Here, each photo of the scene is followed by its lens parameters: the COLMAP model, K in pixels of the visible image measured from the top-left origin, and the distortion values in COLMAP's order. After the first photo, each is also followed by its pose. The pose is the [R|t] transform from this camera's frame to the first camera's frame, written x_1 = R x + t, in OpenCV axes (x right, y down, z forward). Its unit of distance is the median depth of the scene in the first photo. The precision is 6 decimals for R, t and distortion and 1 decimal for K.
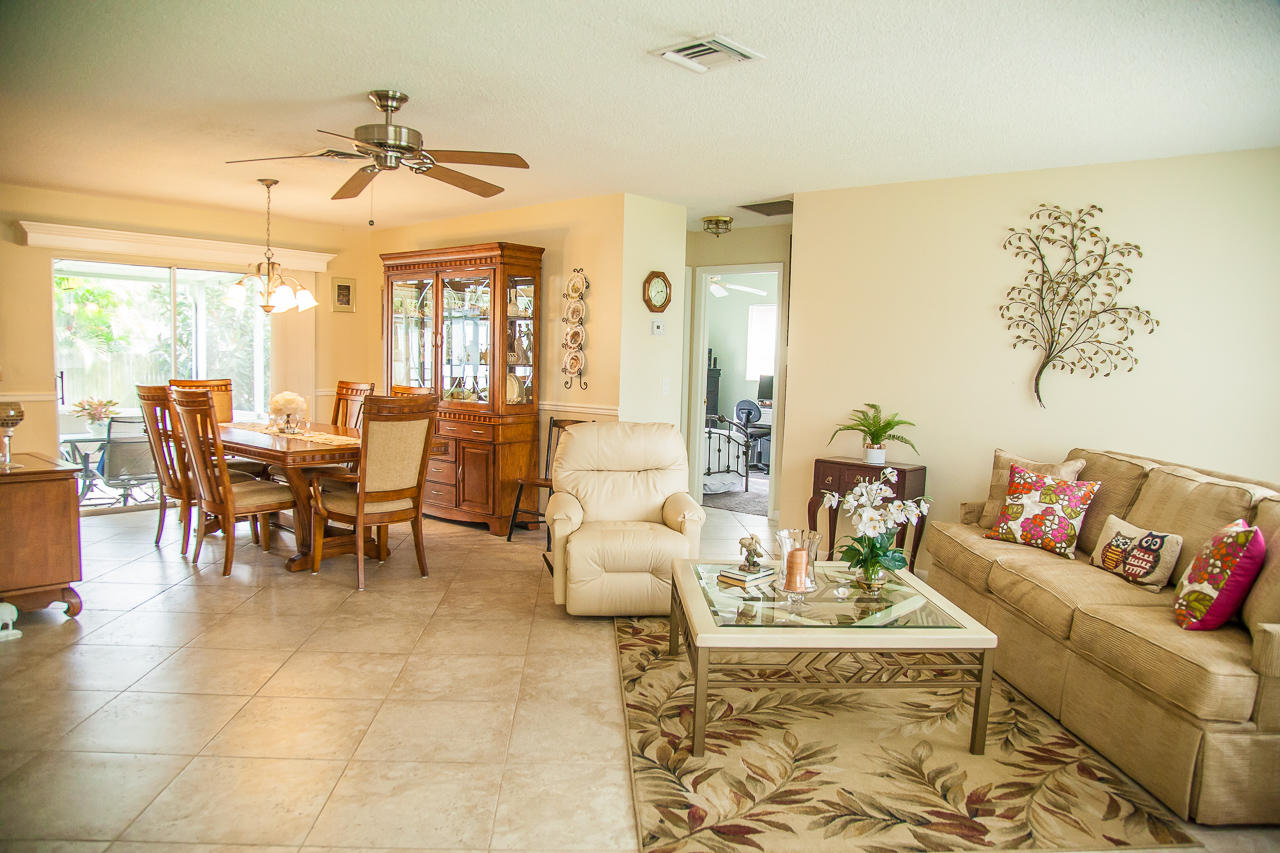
lens RADIAL K [[867.0, 0, 640.0], [0, 867.0, 426.5], [0, 0, 1]] dist [-0.092468, 0.004659]
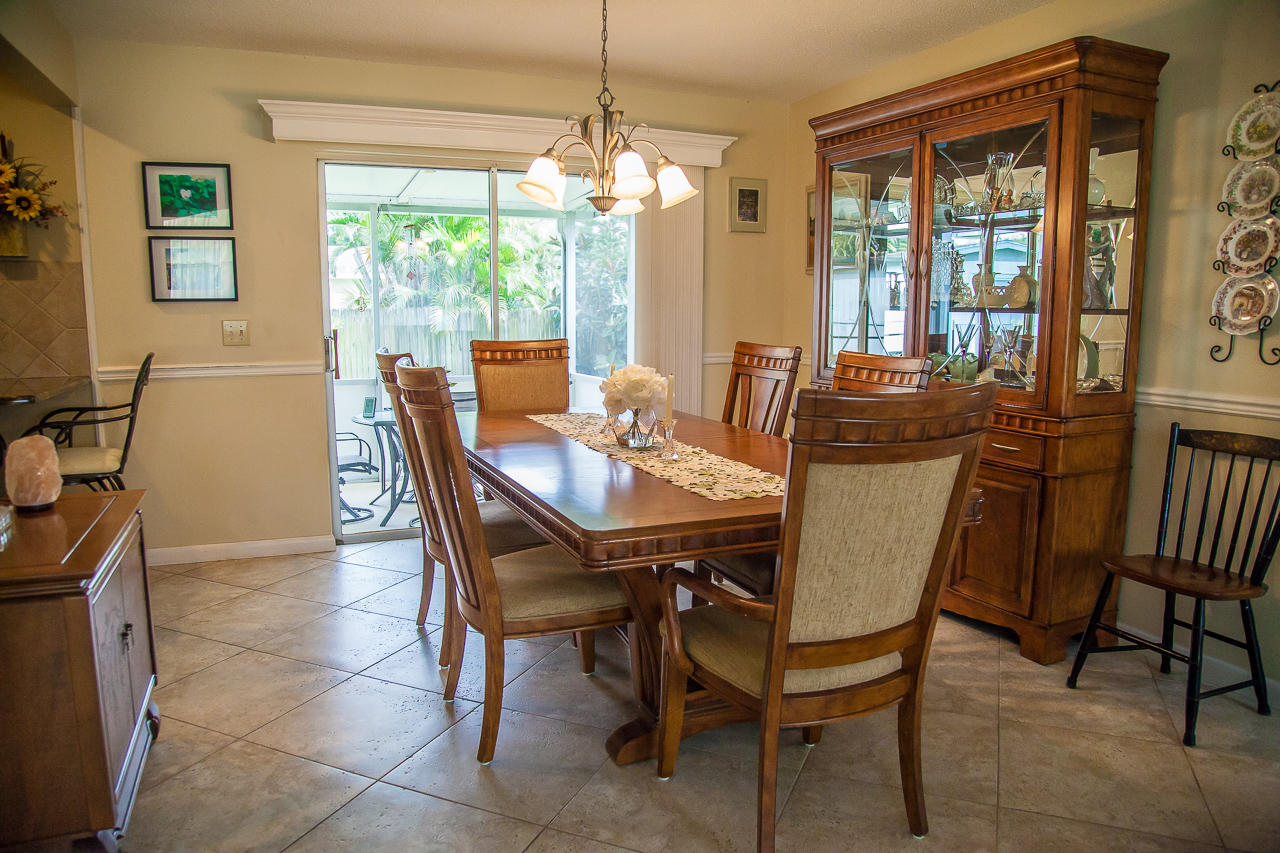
lens RADIAL K [[867.0, 0, 640.0], [0, 867.0, 426.5], [0, 0, 1]] dist [-0.092468, 0.004659]
pose [[0.896847, 0.039011, -0.440617, -0.229734], [-0.017186, 0.998424, 0.053417, -0.040053], [0.442006, -0.040334, 0.896105, 0.678322]]
